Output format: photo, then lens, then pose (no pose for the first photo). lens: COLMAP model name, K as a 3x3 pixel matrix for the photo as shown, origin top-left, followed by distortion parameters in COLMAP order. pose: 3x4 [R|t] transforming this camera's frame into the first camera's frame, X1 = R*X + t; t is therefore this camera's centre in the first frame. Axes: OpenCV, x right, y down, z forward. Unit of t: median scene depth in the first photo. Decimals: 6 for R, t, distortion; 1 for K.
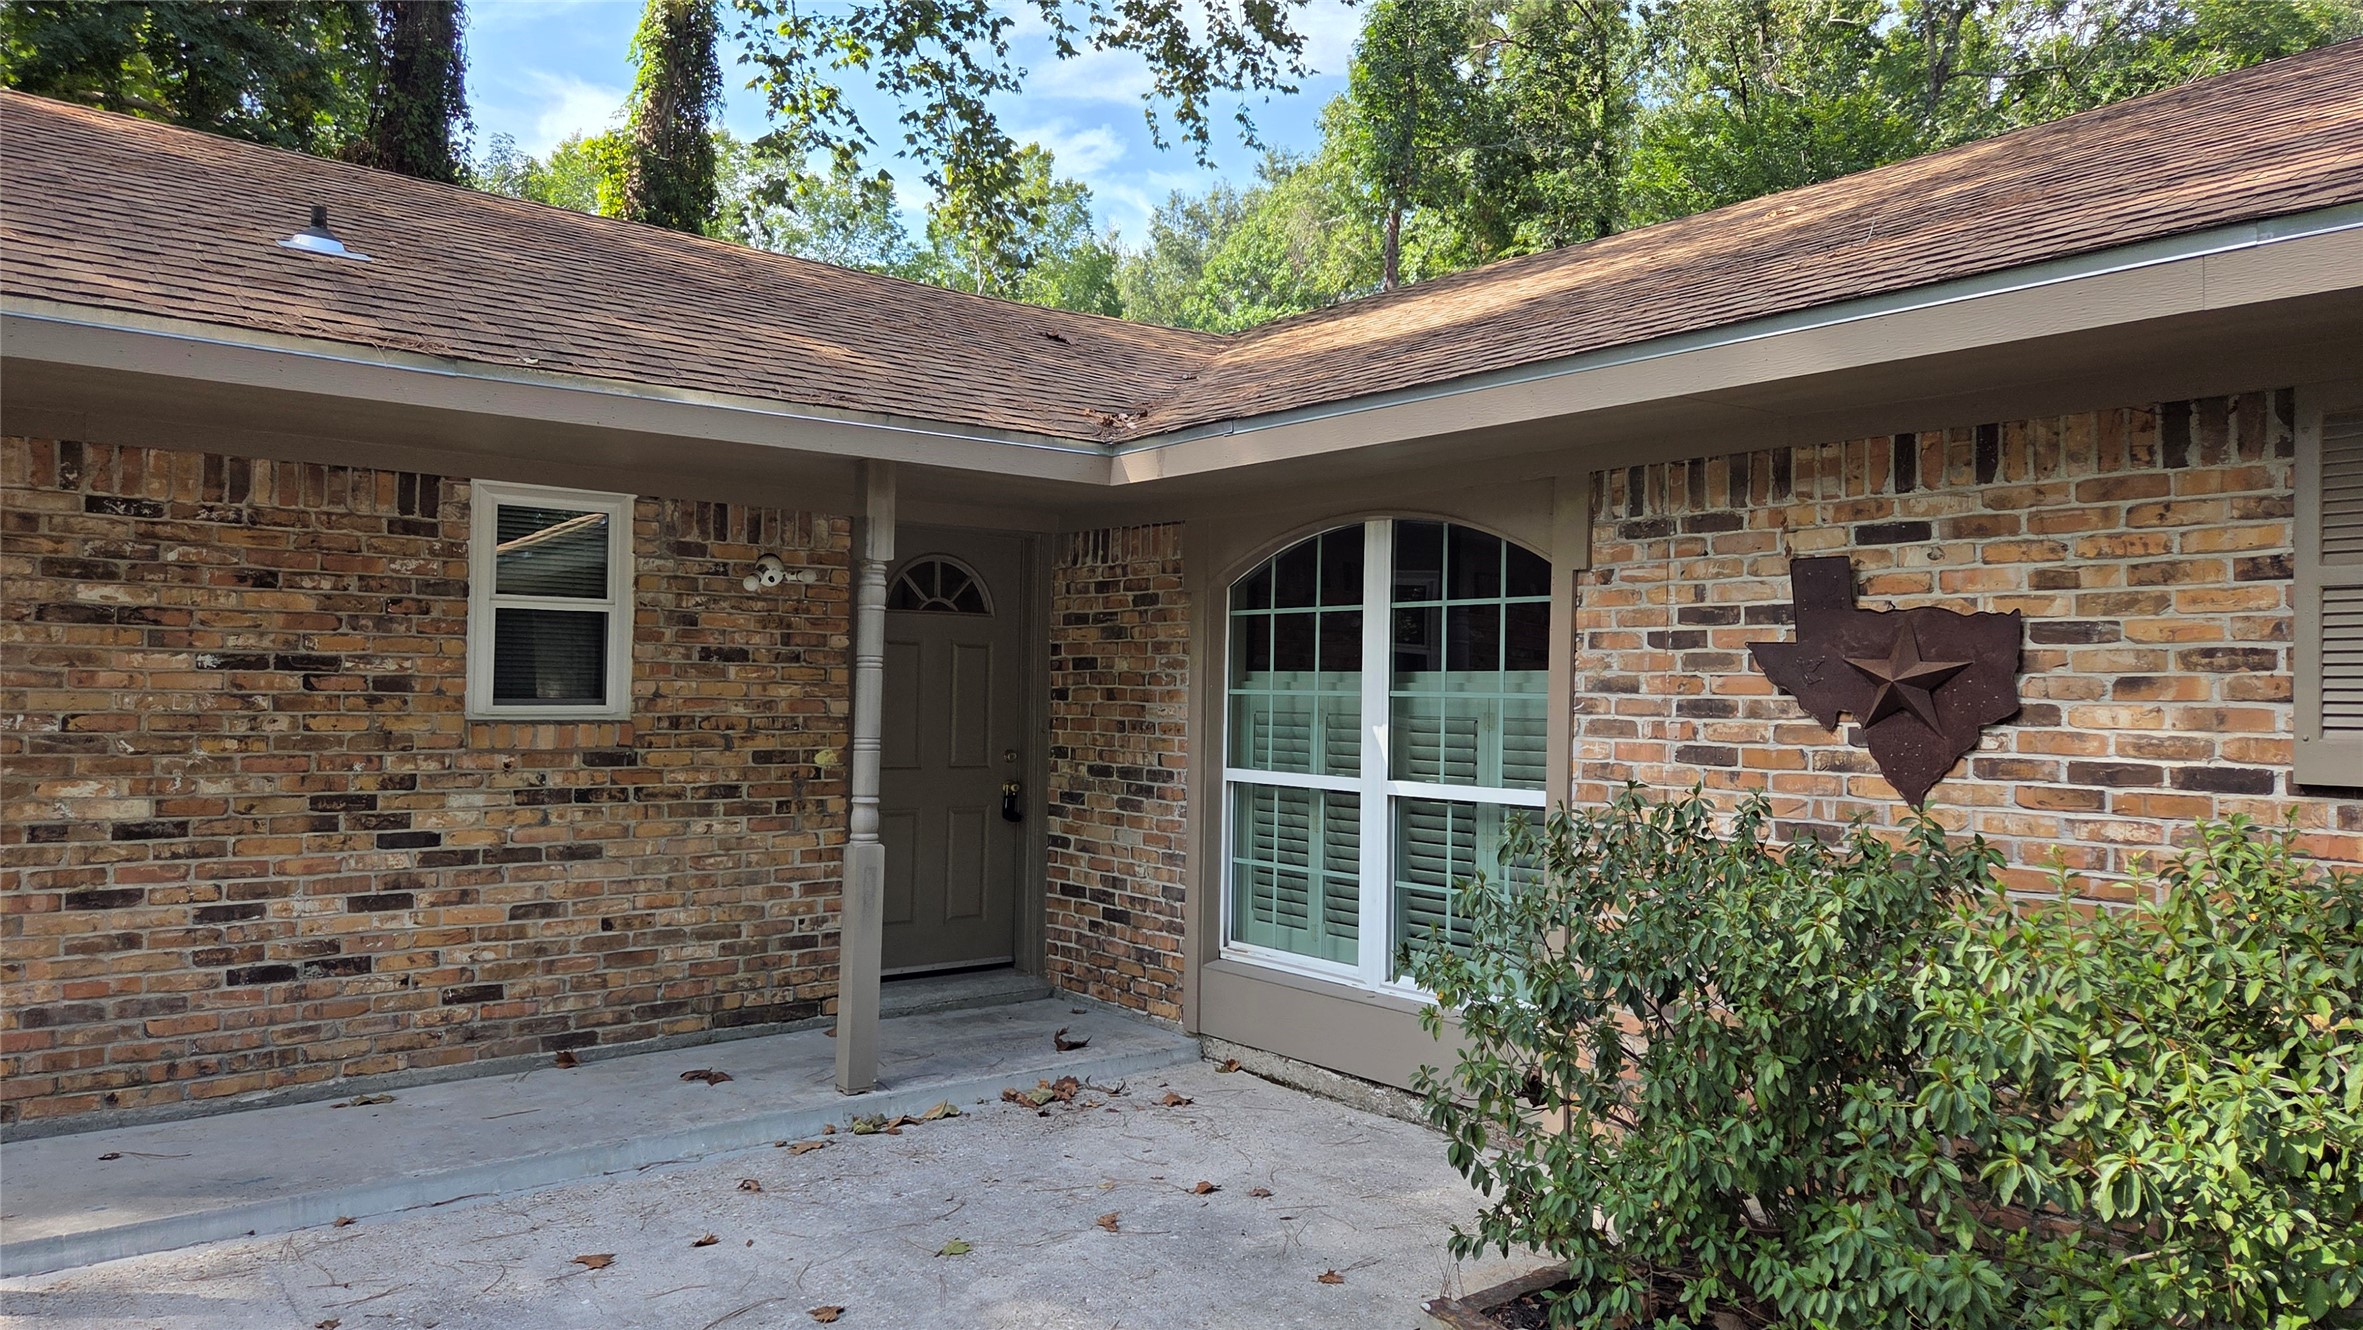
lens RADIAL K [[1577.0, 0, 1187.5], [0, 1577.0, 668.2], [0, 0, 1]] dist [0.045569, -0.033108]
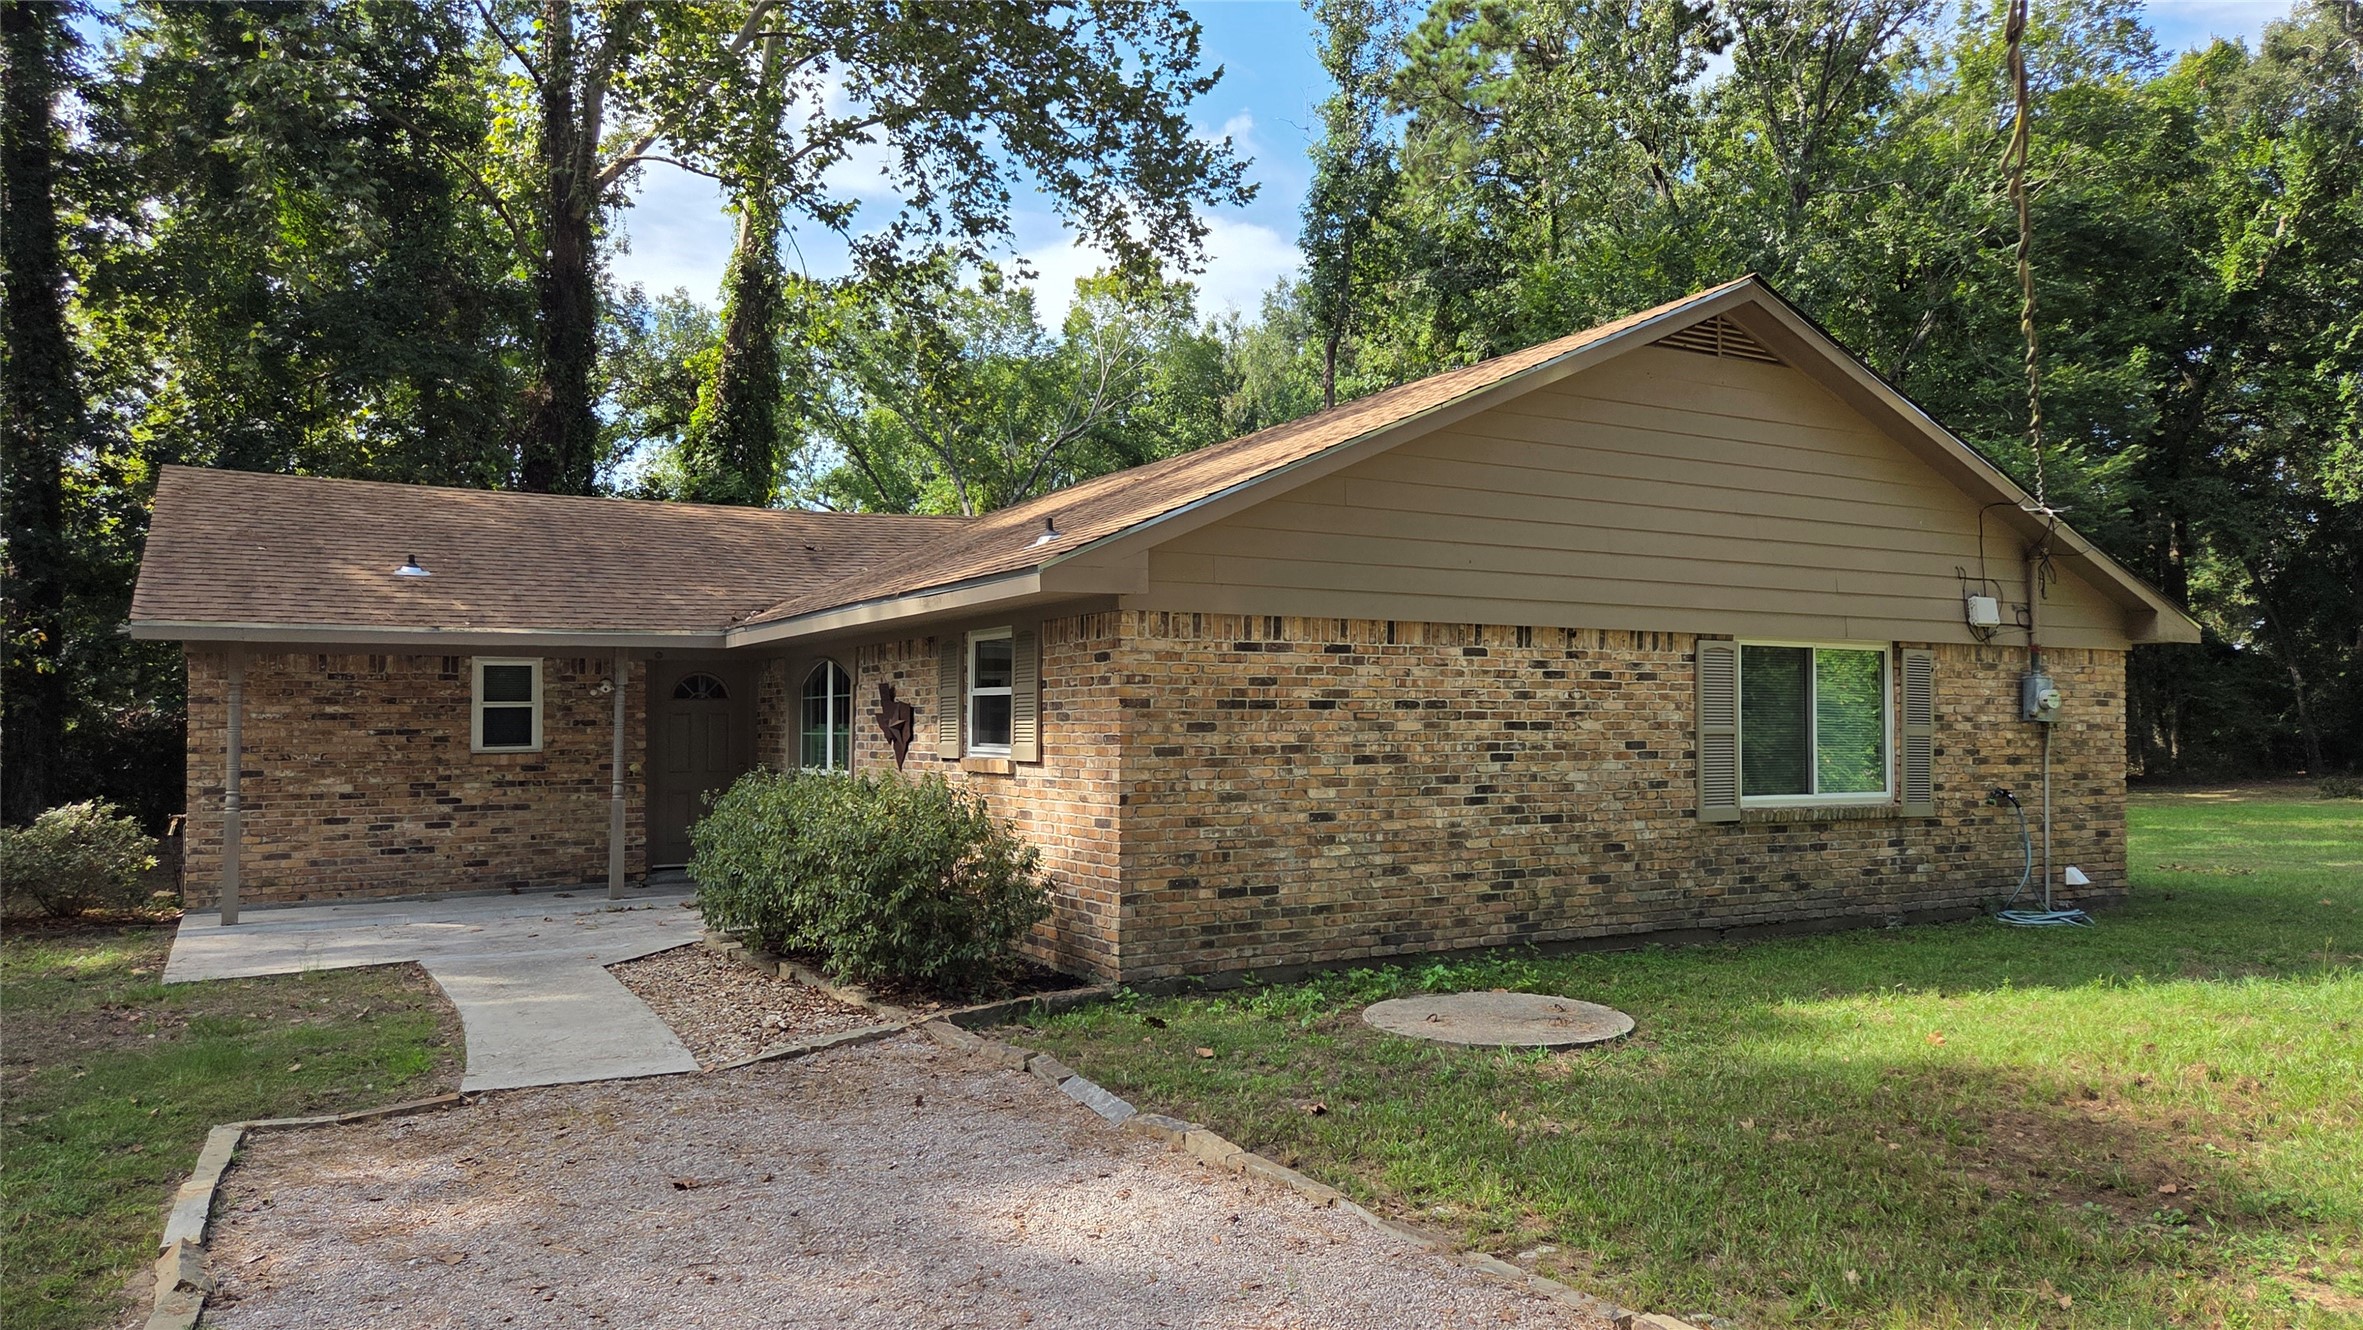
lens RADIAL K [[1577.0, 0, 1176.3], [0, 1577.0, 671.4], [0, 0, 1]] dist [0.045569, -0.033108]
pose [[0.986265, -0.028943, -0.162616, 1.077605], [0.026111, 0.999468, -0.019530, -0.018455], [0.163095, 0.015016, 0.986496, -1.319499]]
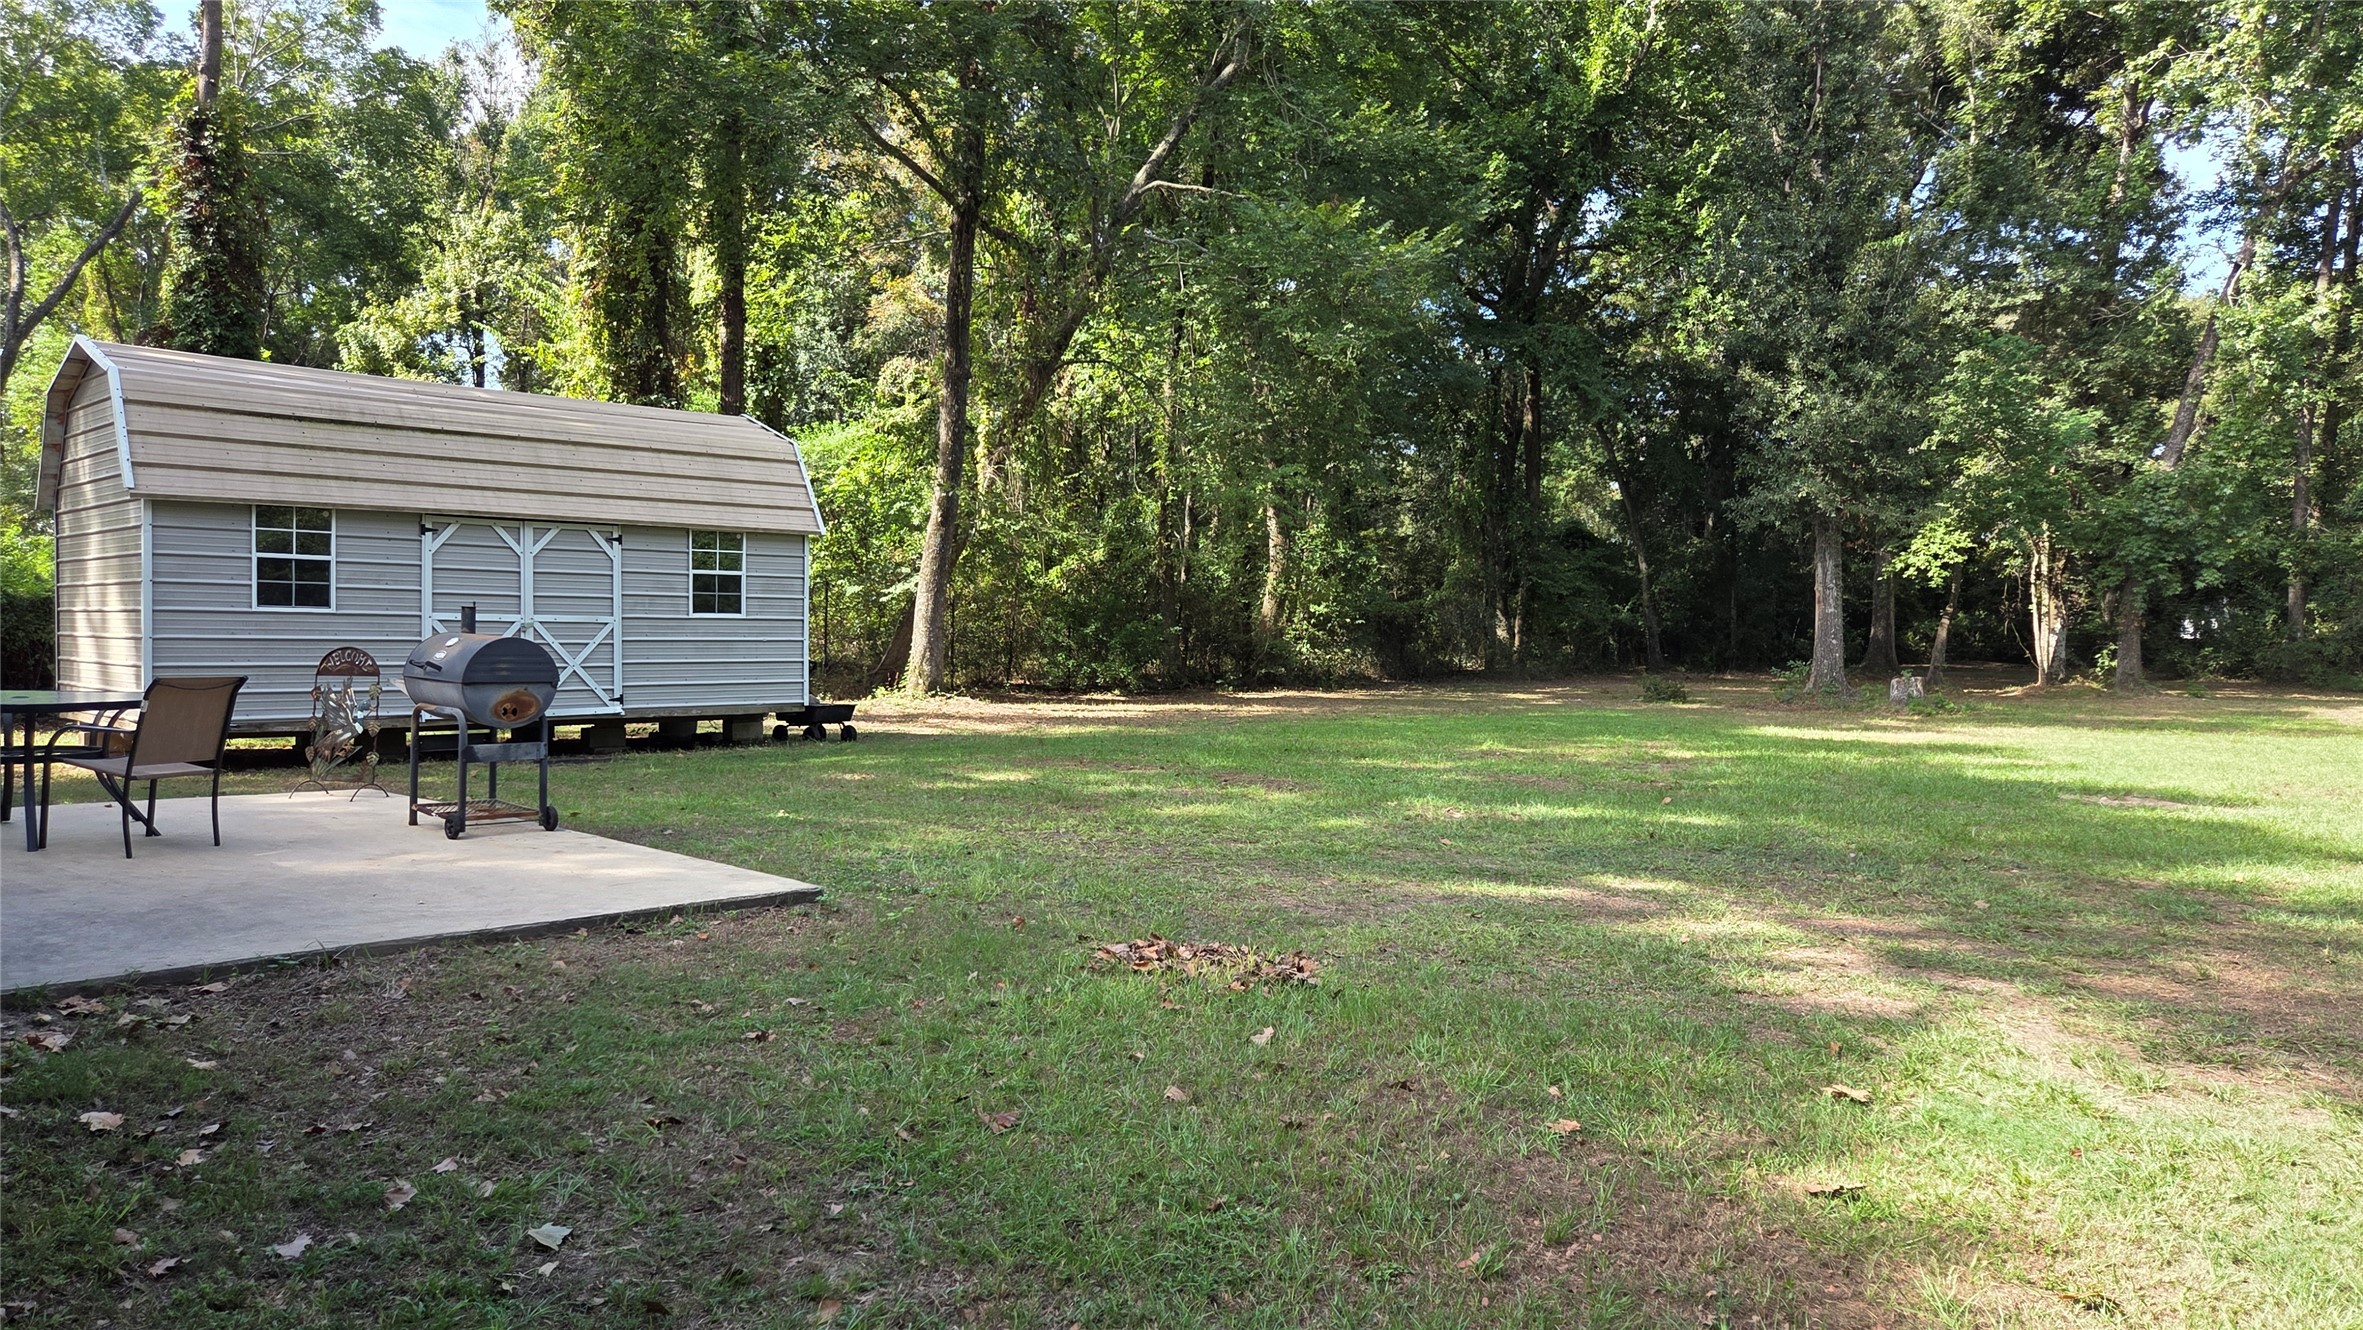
lens RADIAL K [[1577.0, 0, 1163.2], [0, 1577.0, 680.9], [0, 0, 1]] dist [0.045569, -0.033108]
pose [[0.990492, -0.004021, 0.137511, 2.380887], [-0.004886, 0.997914, 0.064377, 0.098733], [-0.137483, -0.064437, 0.988406, 1.044803]]
